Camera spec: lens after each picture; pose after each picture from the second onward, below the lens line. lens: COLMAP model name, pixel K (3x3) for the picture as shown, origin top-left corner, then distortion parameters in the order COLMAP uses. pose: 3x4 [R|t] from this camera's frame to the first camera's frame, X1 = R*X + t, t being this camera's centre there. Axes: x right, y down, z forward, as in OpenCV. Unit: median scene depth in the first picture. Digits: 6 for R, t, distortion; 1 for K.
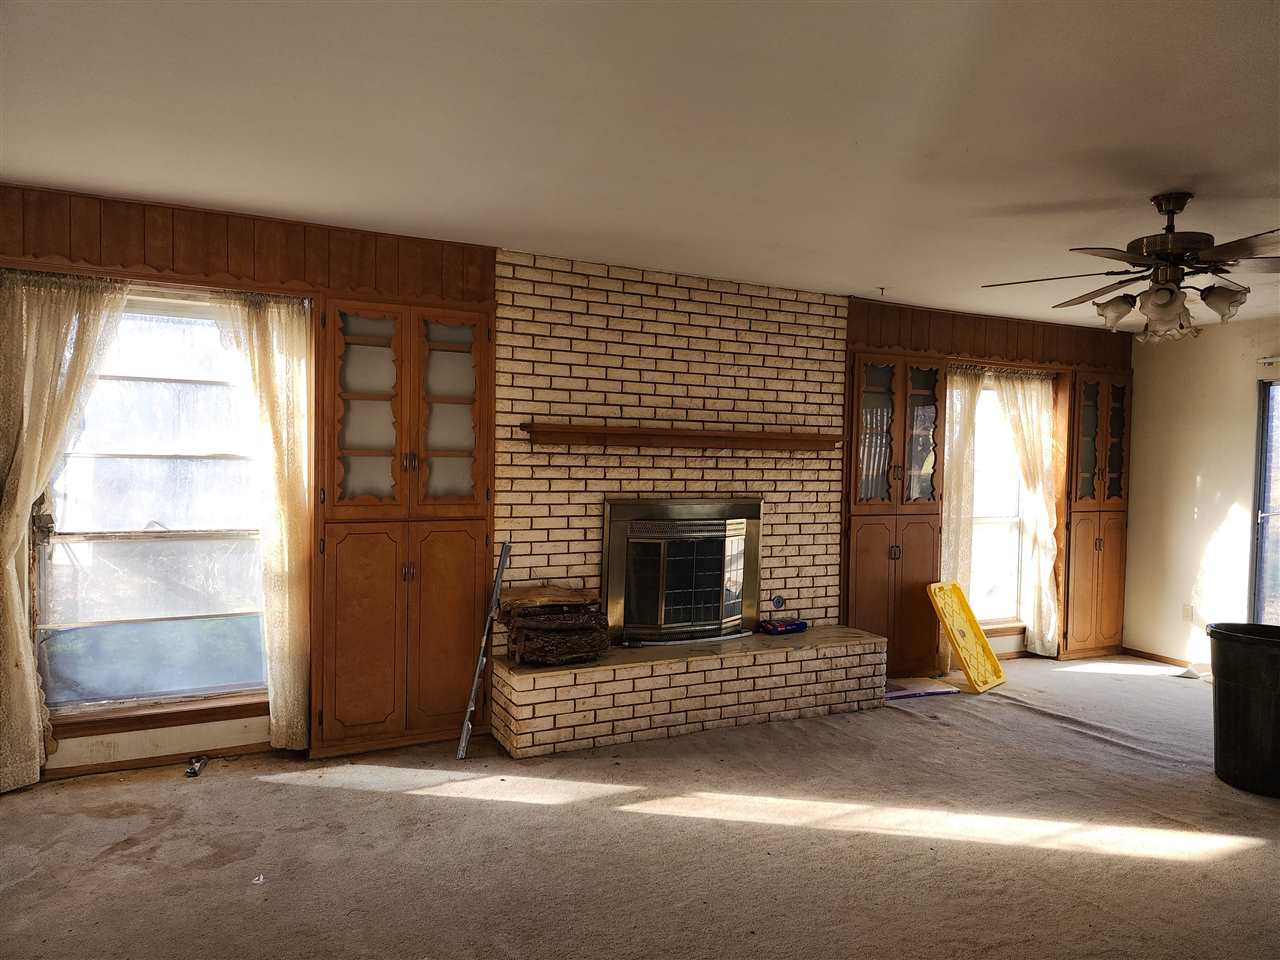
lens RADIAL K [[863.5, 0, 639.8], [0, 863.5, 478.9], [0, 0, 1]] dist [0.034129, -0.026787]
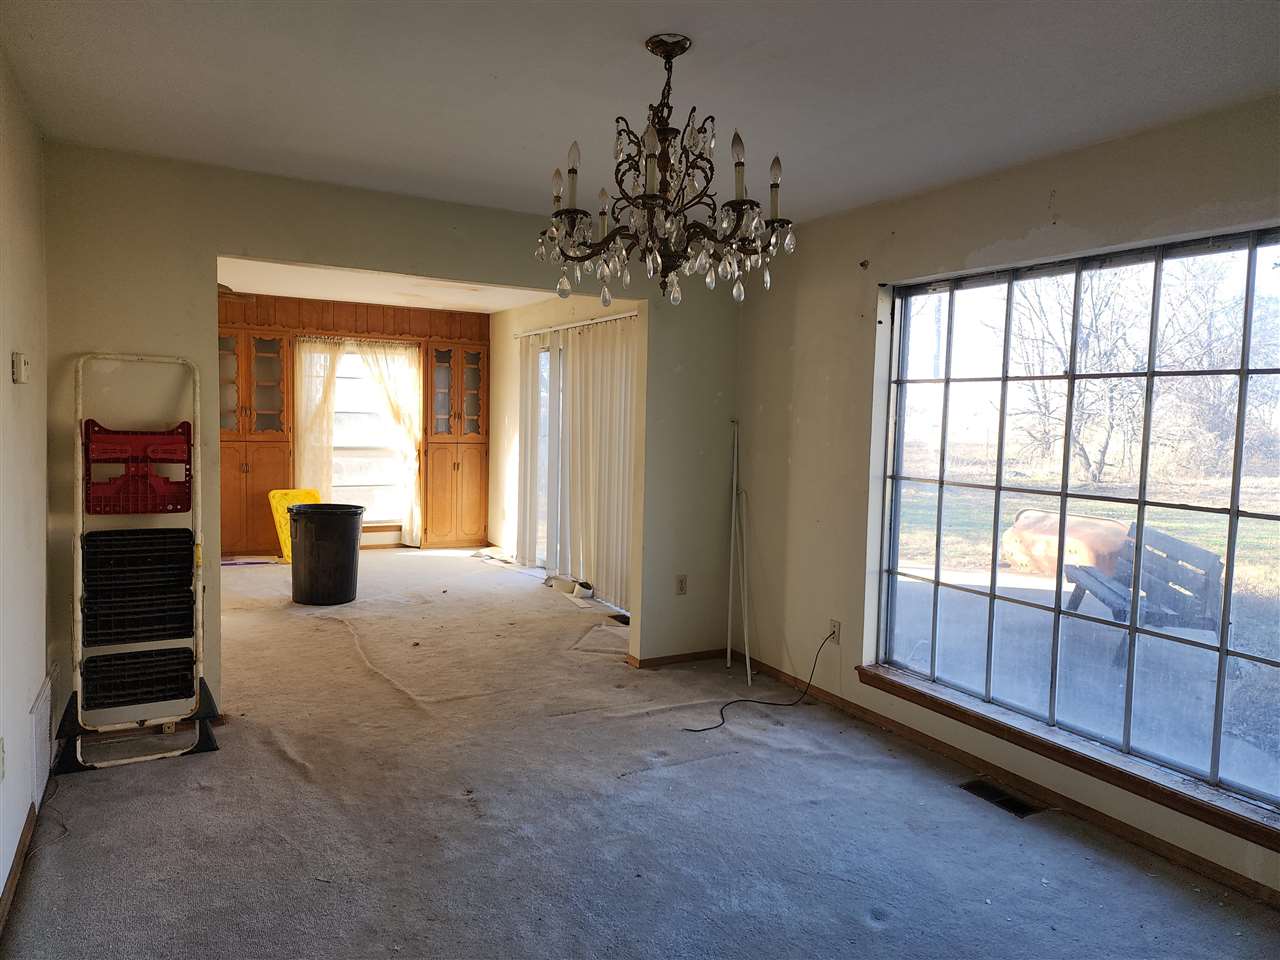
lens RADIAL K [[863.5, 0, 640.2], [0, 863.5, 480.3], [0, 0, 1]] dist [0.034129, -0.026787]
pose [[0.998638, -0.000721, 0.052177, 0.761139], [-0.001878, 0.998760, 0.049757, 0.028233], [-0.052148, -0.049787, 0.997398, -0.404196]]
